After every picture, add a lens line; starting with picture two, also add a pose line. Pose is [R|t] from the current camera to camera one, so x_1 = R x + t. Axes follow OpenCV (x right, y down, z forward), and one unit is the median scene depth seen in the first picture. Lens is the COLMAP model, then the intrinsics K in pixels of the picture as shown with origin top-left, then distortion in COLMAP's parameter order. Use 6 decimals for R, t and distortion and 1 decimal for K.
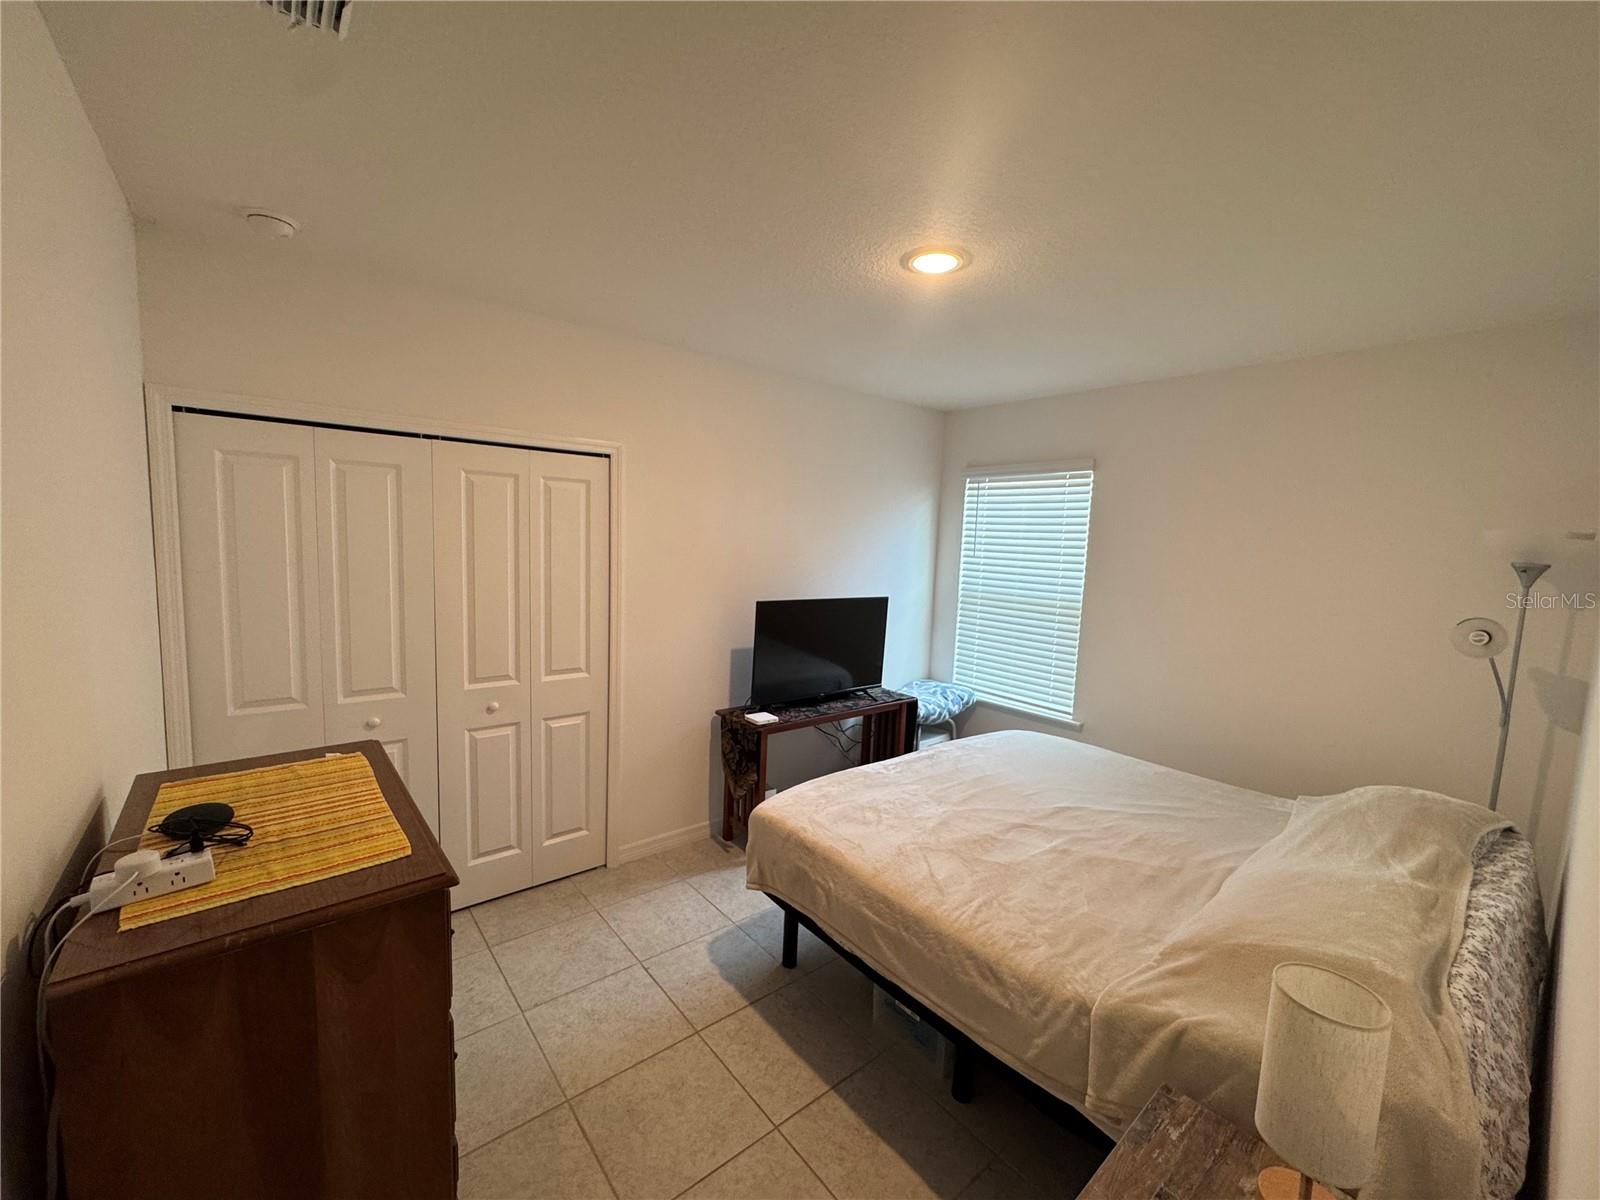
lens RADIAL K [[642.0, 0, 801.1], [0, 642.0, 601.8], [0, 0, 1]] dist [-0.003675, 0.000129]
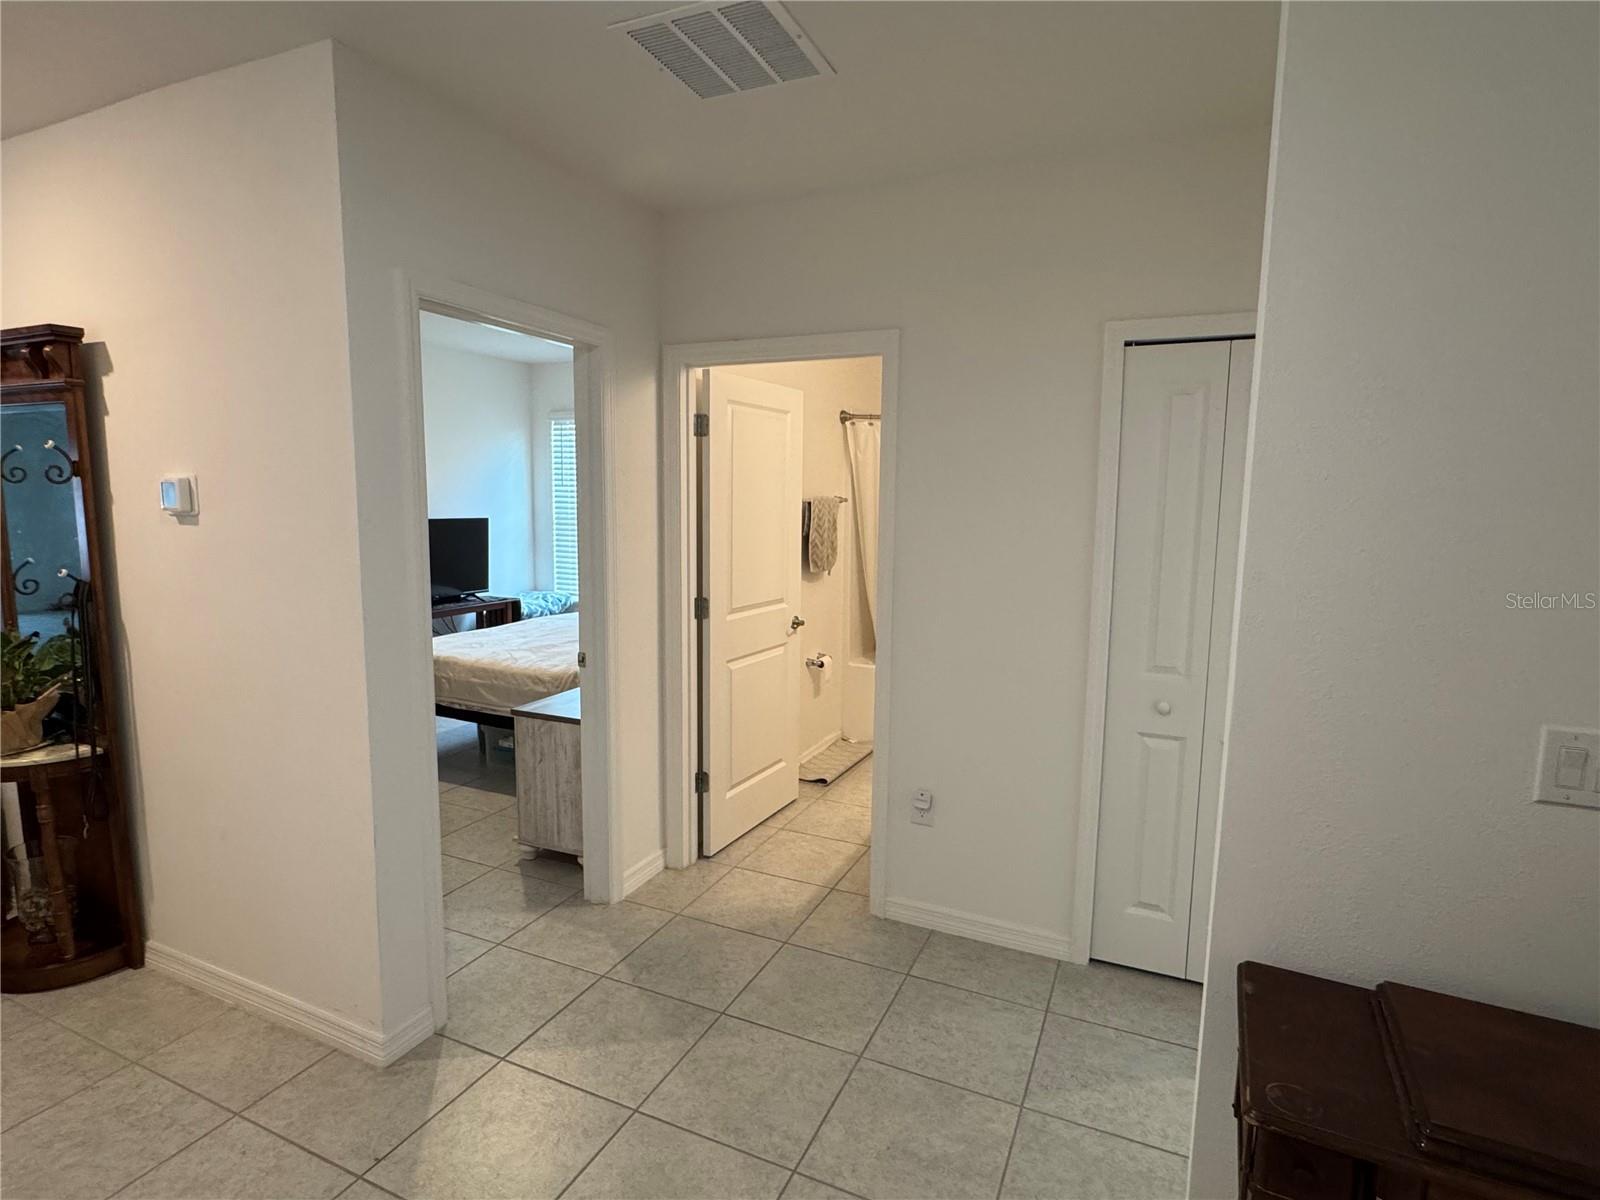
lens RADIAL K [[836.4, 0, 796.6], [0, 836.4, 601.8], [0, 0, 1]] dist [-0.000624, -0.000003]
pose [[0.900567, -0.087325, 0.425857, -0.027821], [0.070470, 0.995985, 0.055210, 0.103291], [-0.428969, -0.019711, 0.903104, -0.700794]]
